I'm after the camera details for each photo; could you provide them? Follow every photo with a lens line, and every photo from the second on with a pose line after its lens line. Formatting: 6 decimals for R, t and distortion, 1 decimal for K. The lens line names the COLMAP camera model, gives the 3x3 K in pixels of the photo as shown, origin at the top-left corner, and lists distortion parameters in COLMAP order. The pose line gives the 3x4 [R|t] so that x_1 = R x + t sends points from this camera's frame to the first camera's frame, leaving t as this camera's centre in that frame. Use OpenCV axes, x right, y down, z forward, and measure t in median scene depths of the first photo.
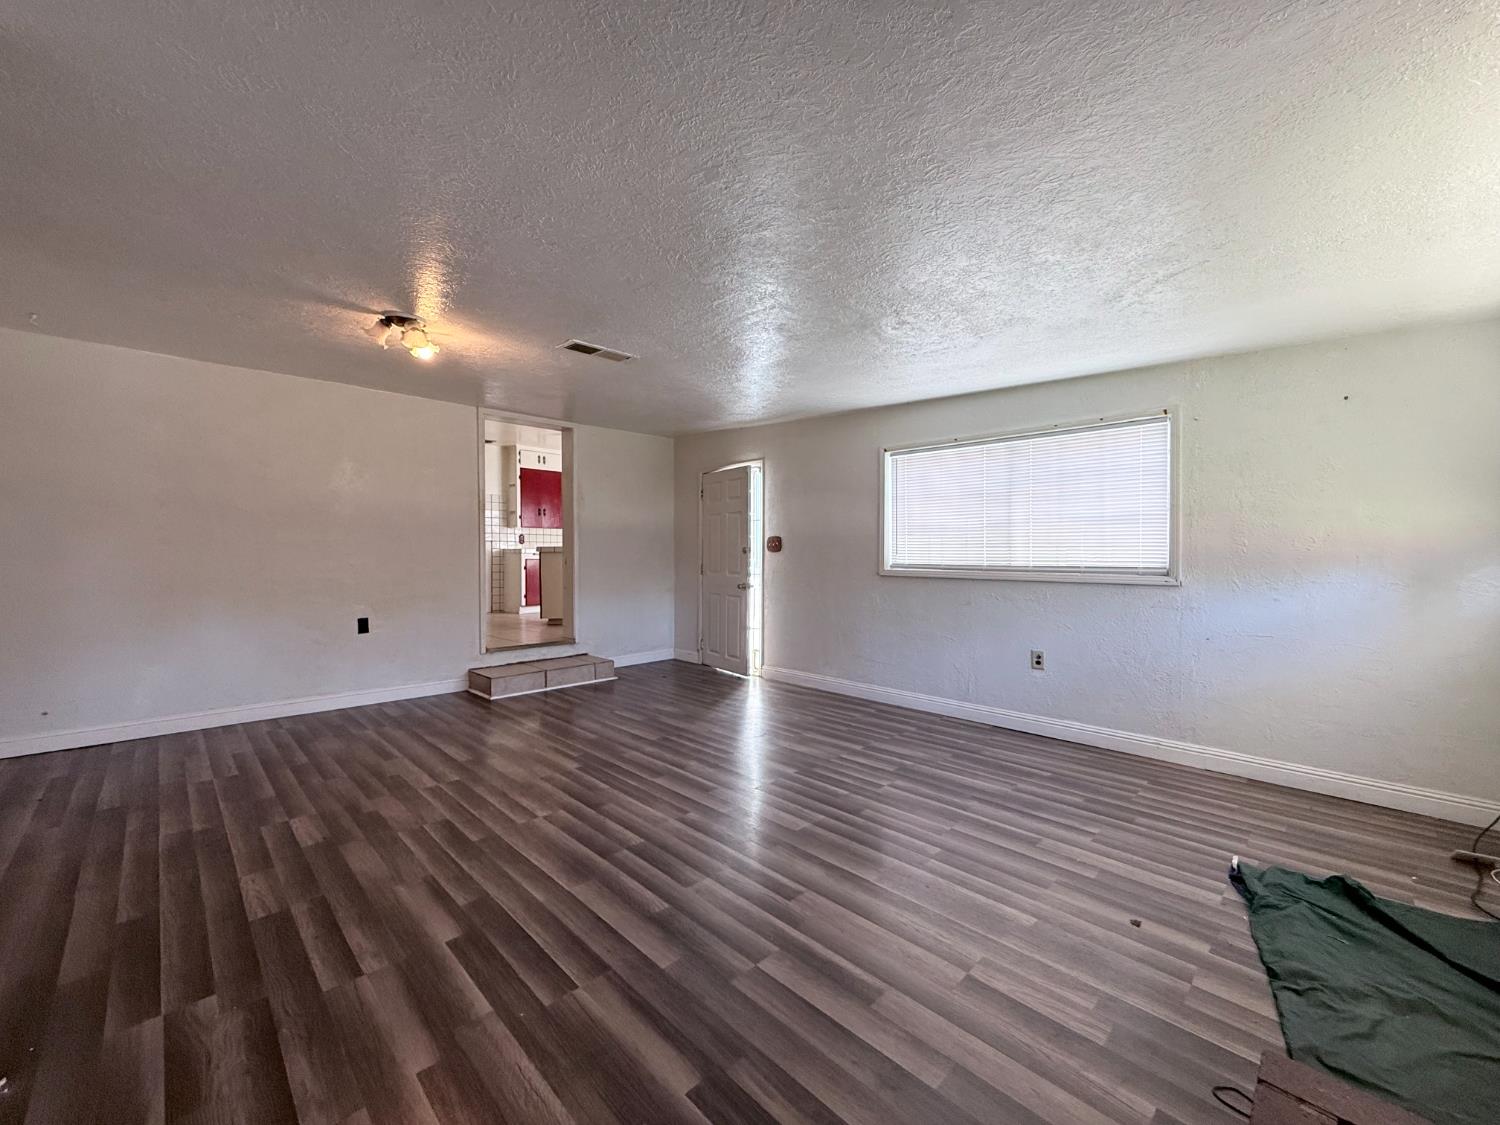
lens RADIAL K [[598.1, 0, 747.5], [0, 598.1, 565.4], [0, 0, 1]] dist [0.000713, 0.000399]
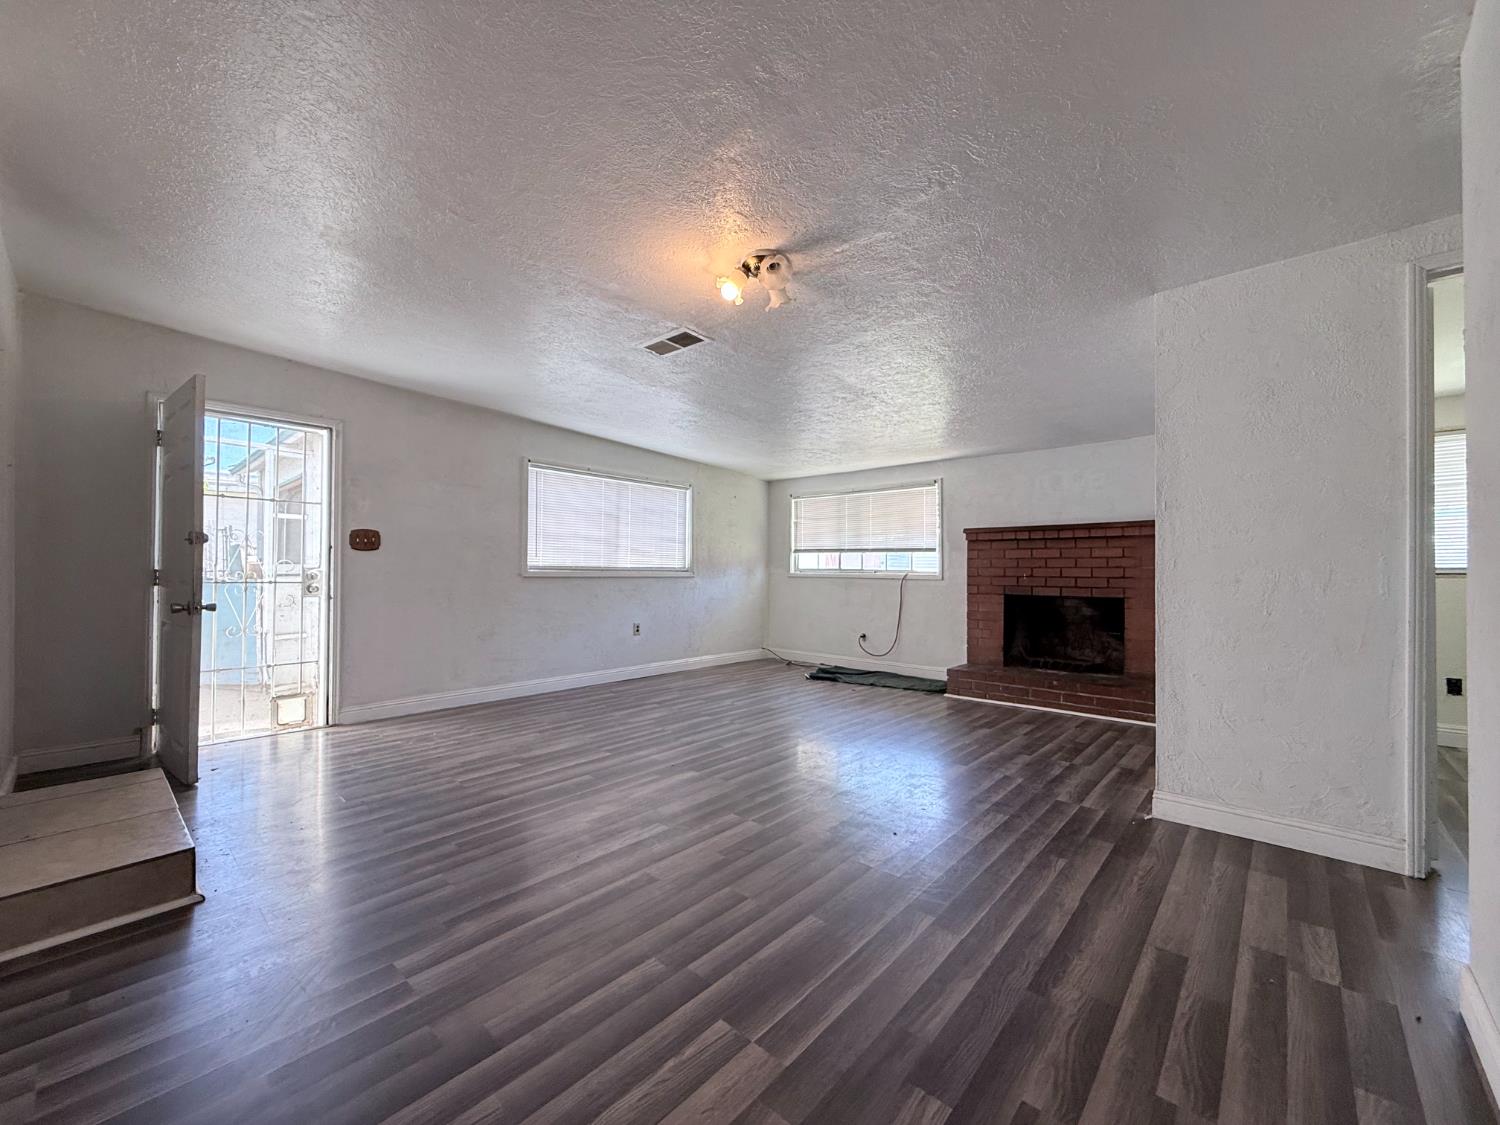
lens RADIAL K [[598.1, 0, 747.5], [0, 598.1, 565.4], [0, 0, 1]] dist [0.000713, 0.000399]
pose [[-0.057947, 0.006459, 0.998299, -1.213148], [0.009748, 0.999935, -0.005903, 0.009735], [-0.998272, 0.009390, -0.058007, 0.934368]]
